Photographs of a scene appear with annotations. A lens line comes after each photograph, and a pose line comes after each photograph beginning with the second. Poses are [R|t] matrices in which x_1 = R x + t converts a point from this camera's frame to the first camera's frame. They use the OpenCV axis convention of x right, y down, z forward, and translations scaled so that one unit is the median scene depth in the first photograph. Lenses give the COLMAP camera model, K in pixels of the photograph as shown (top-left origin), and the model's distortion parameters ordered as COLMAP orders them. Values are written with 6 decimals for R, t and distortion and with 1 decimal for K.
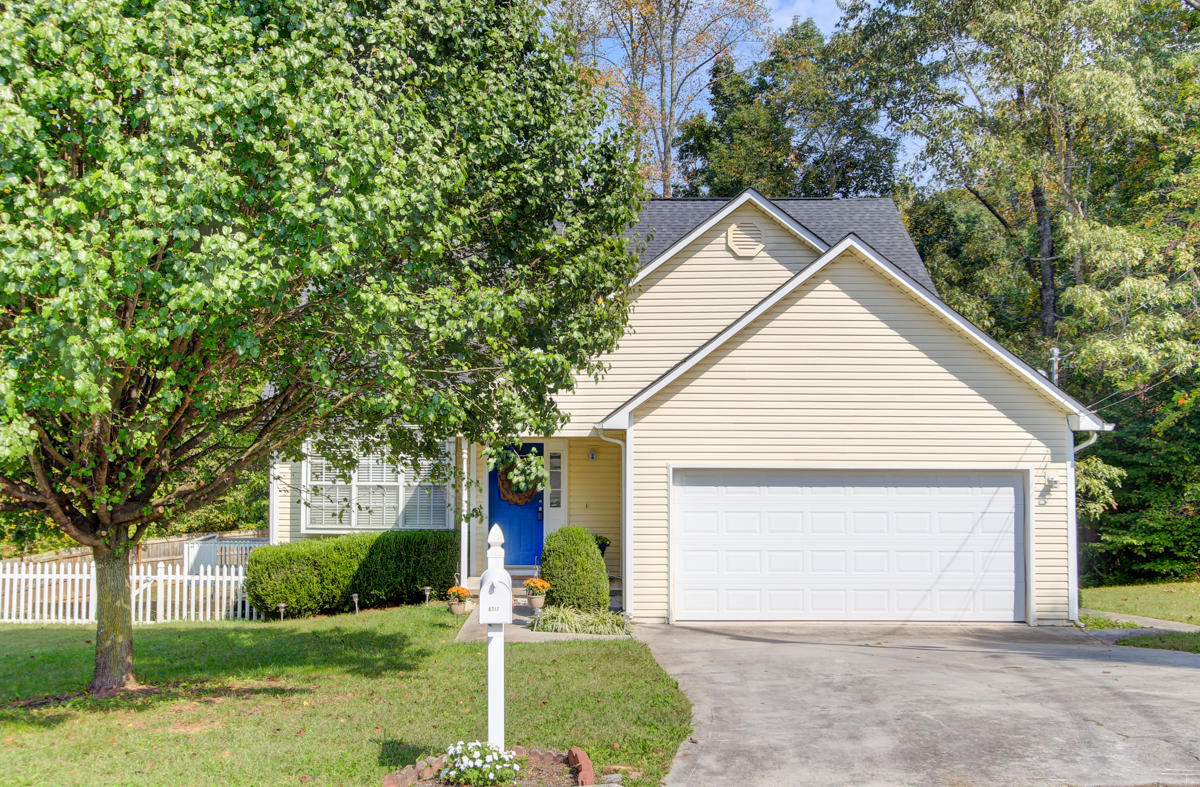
lens RADIAL K [[1122.9, 0, 600.0], [0, 1122.9, 393.5], [0, 0, 1]] dist [-0.011937, -0.024161]
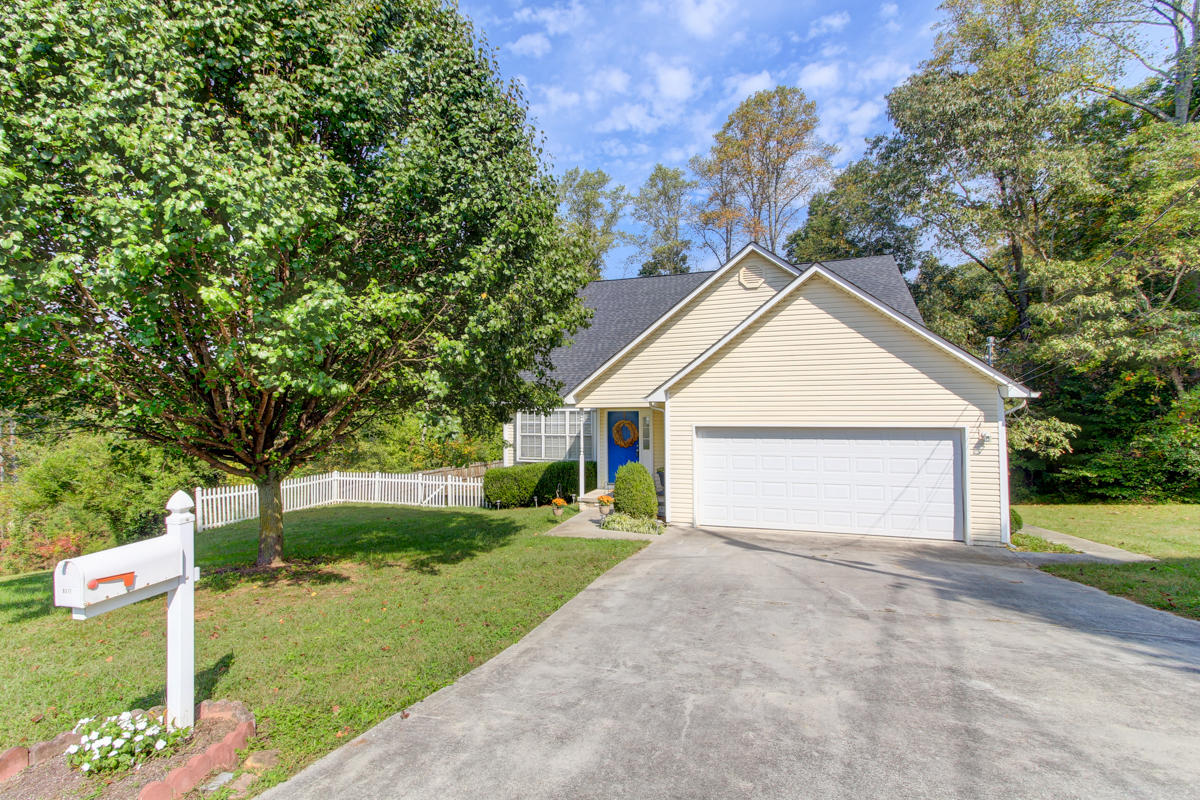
lens RADIAL K [[542.2, 0, 591.4], [0, 542.2, 396.6], [0, 0, 1]] dist [0.001196, 0.000256]
pose [[0.951902, -0.016765, -0.305942, 0.133018], [0.021547, 0.999693, 0.012261, 0.011233], [0.305643, -0.018264, 0.951971, 0.209777]]
